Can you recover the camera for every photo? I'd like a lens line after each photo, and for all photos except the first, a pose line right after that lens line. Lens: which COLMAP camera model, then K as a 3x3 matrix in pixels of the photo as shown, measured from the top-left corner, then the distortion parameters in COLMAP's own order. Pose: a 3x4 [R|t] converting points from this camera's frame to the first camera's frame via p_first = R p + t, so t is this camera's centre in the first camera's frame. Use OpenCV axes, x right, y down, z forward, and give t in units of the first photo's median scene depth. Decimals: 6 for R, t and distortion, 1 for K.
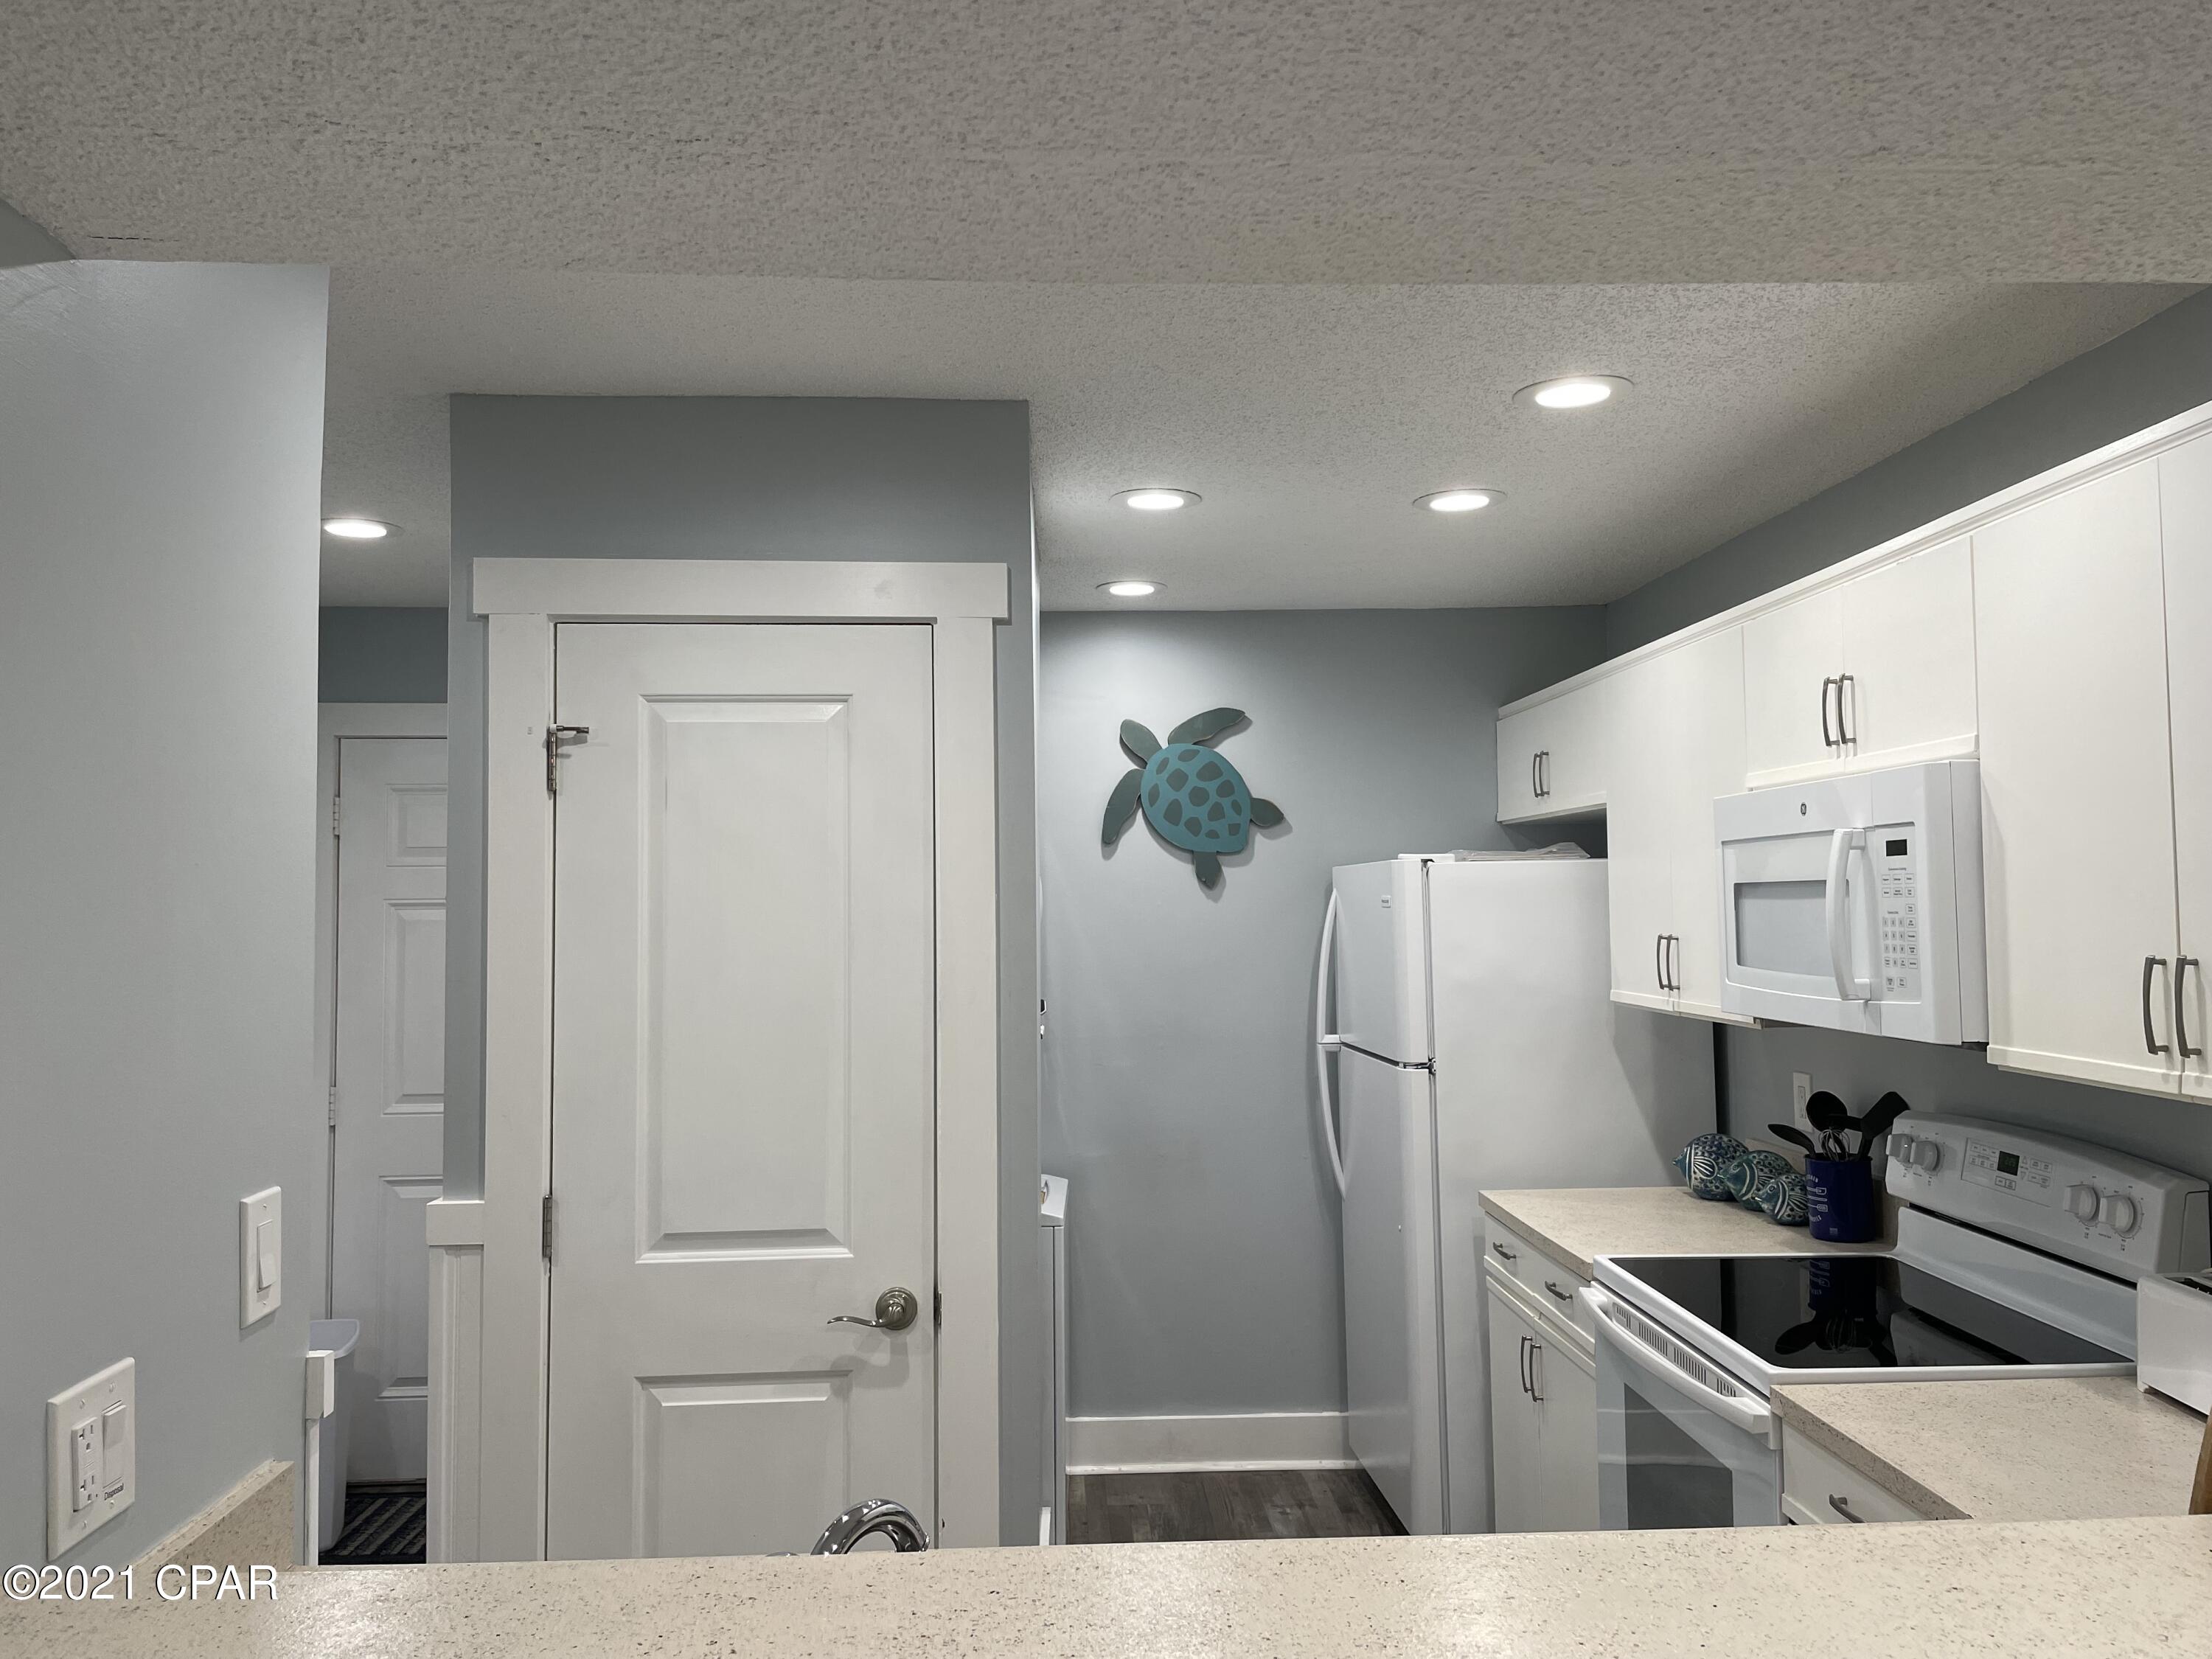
lens RADIAL K [[1670.3, 0, 1114.3], [0, 1670.3, 823.2], [0, 0, 1]] dist [0.089664, -0.113125]
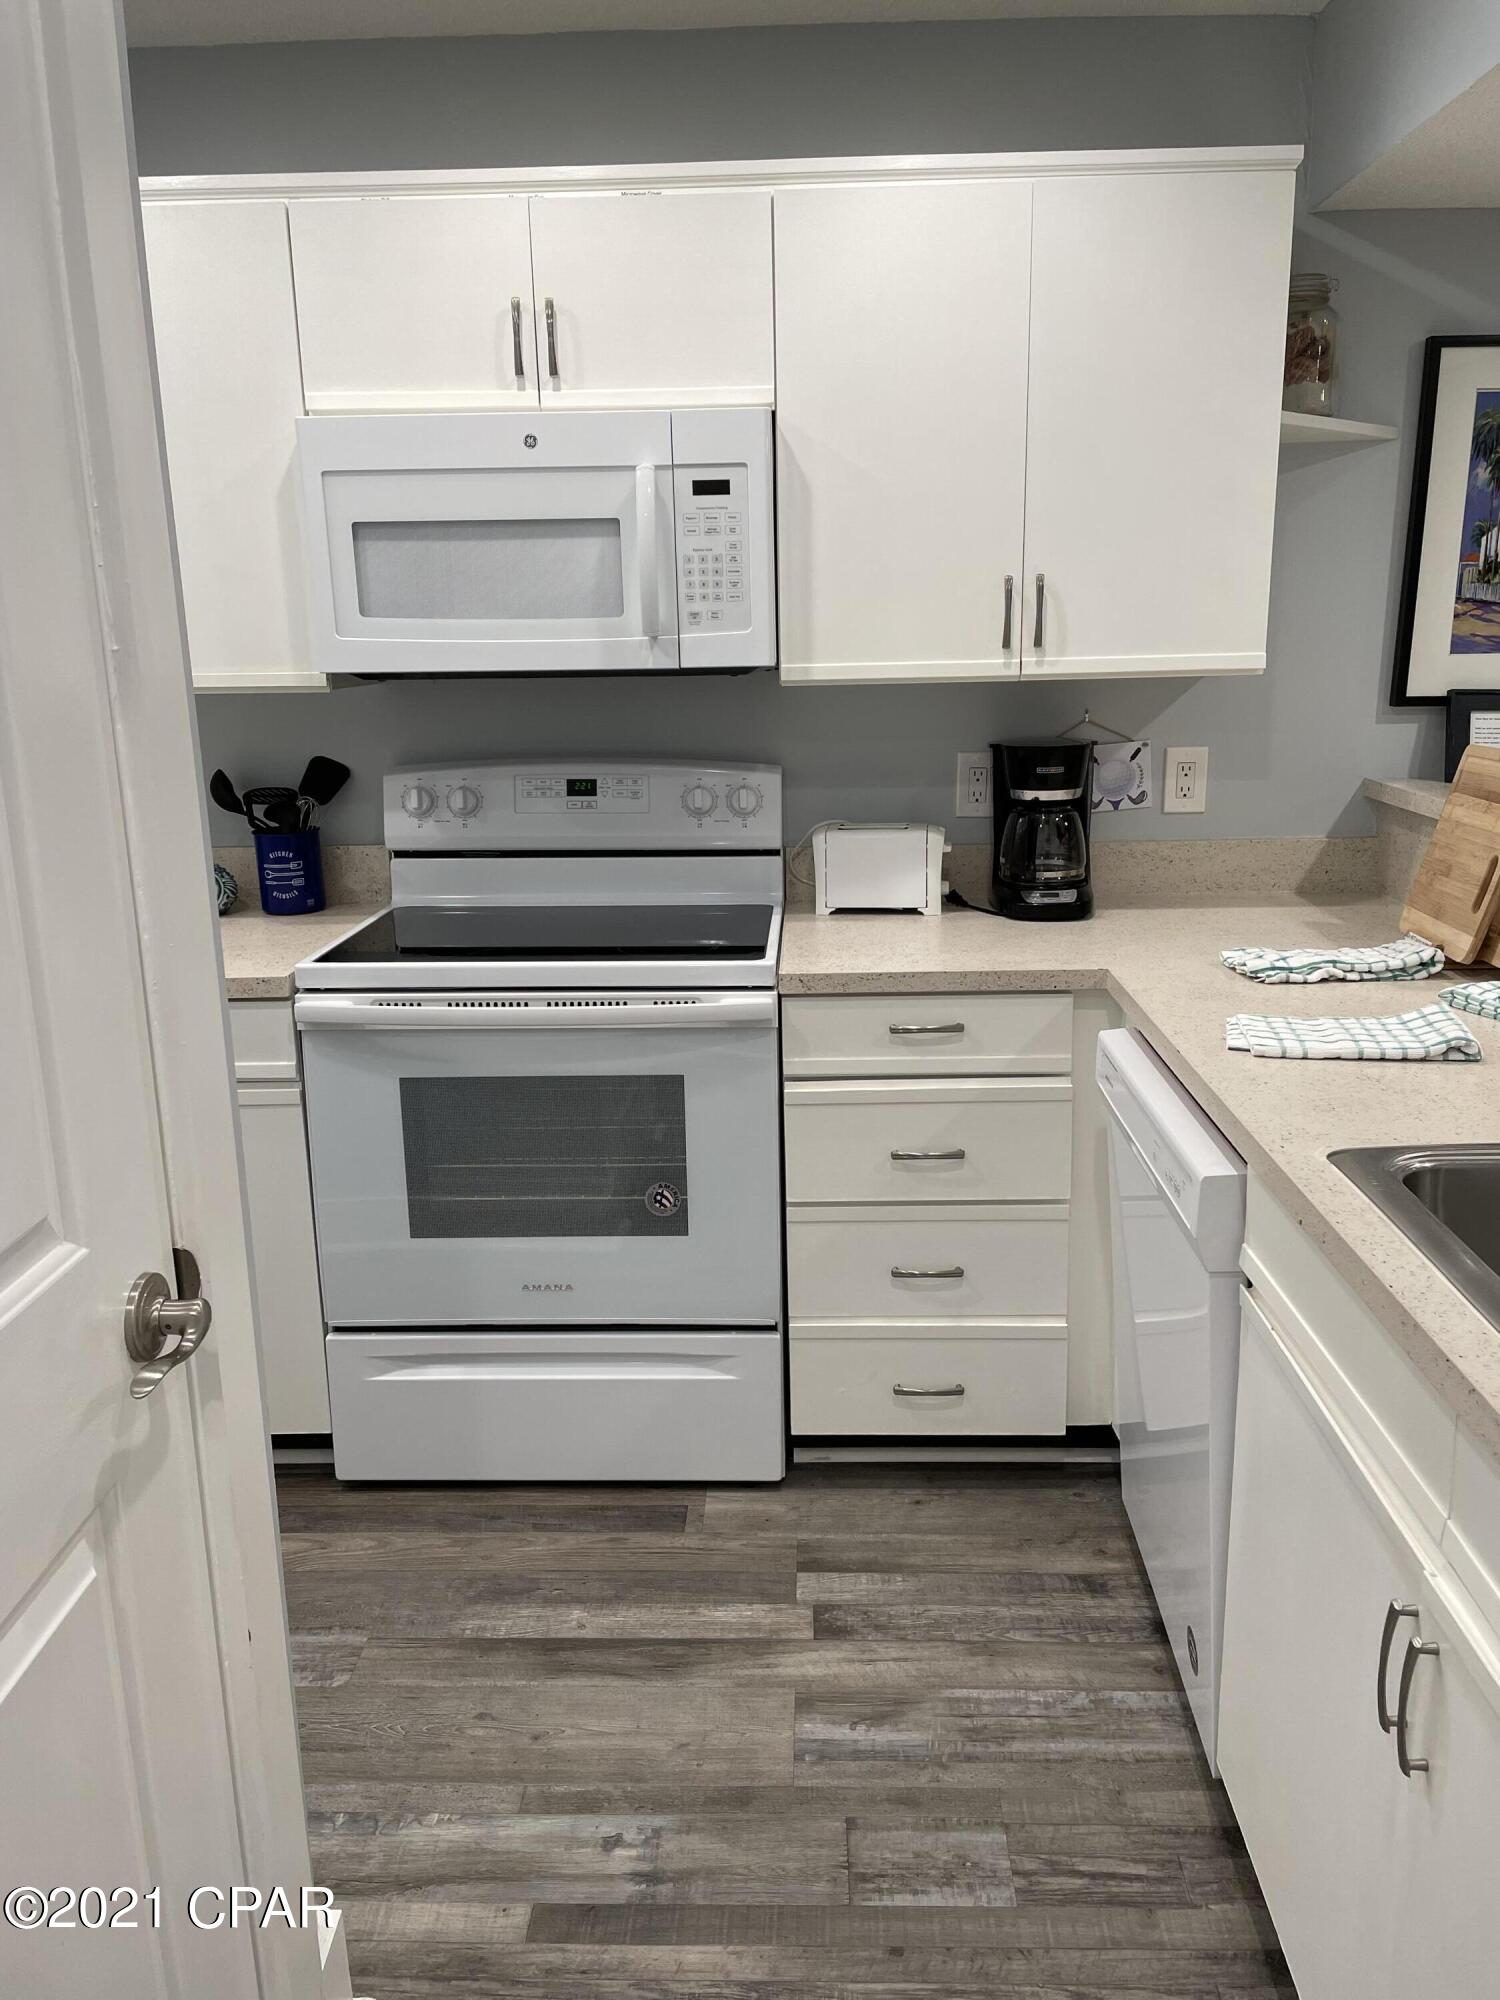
lens RADIAL K [[1510.2, 0, 769.3], [0, 1510.2, 999.9], [0, 0, 1]] dist [0.089664, -0.113125]
pose [[0.070483, -0.226793, 0.971389, -0.351646], [-0.032887, 0.972753, 0.229498, 0.067841], [-0.996971, -0.048121, 0.061105, 0.549634]]
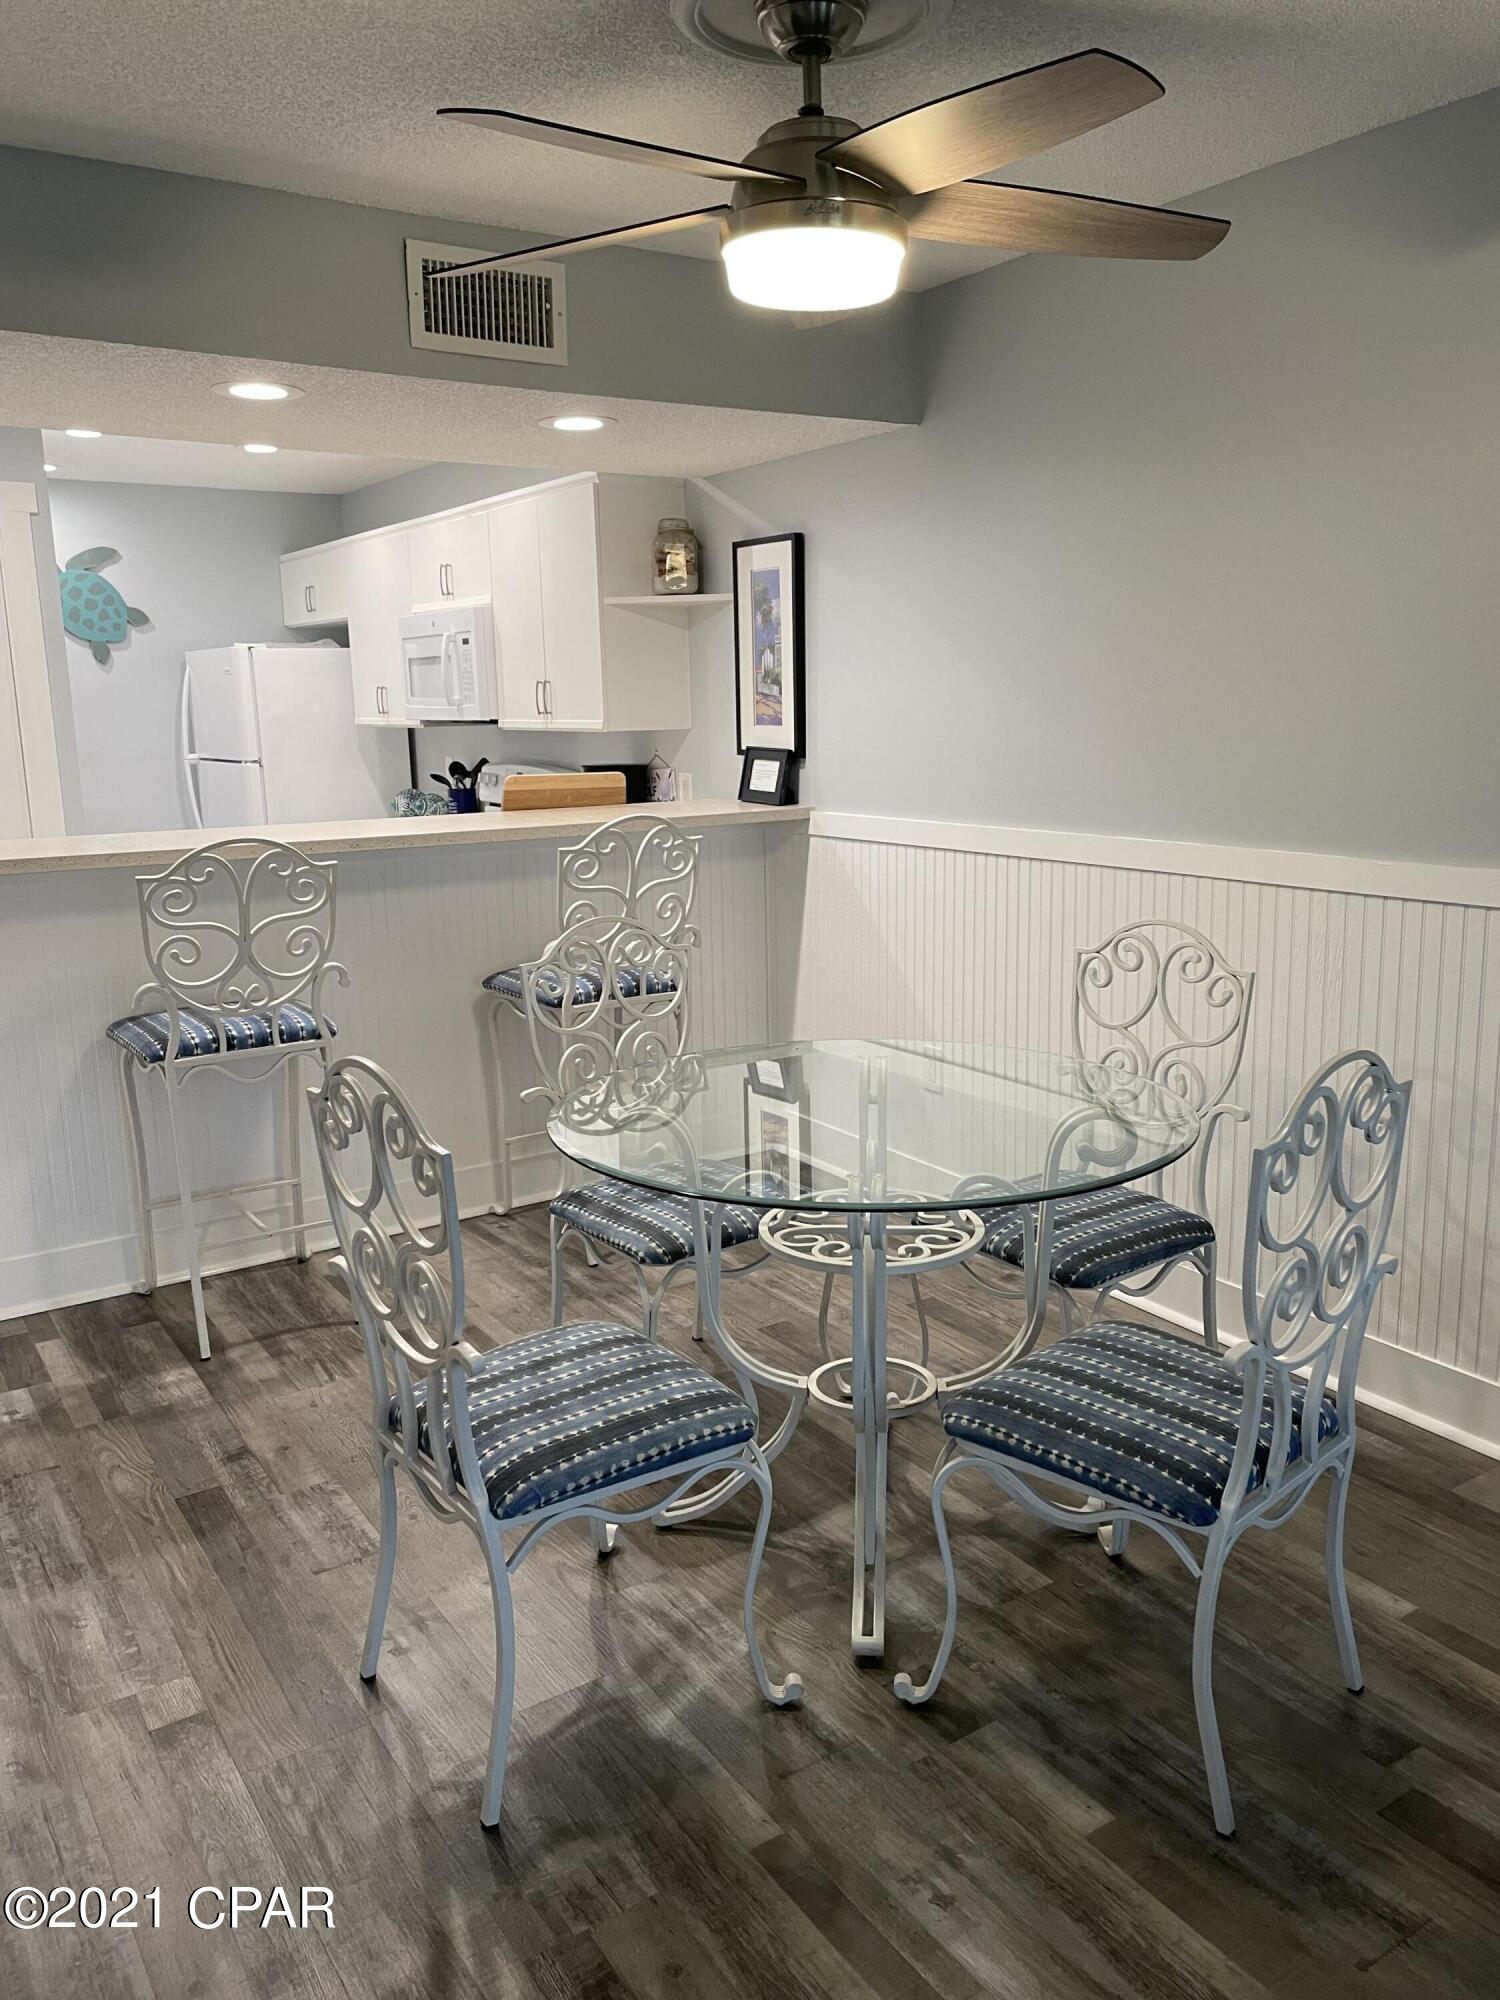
lens RADIAL K [[1510.2, 0, 752.5], [0, 1510.2, 991.5], [0, 0, 1]] dist [0.089664, -0.113125]
pose [[0.857390, -0.104412, 0.503964, -0.216853], [-0.015729, 0.973432, 0.228437, -0.001330], [-0.514426, -0.203787, 0.832968, -0.718520]]
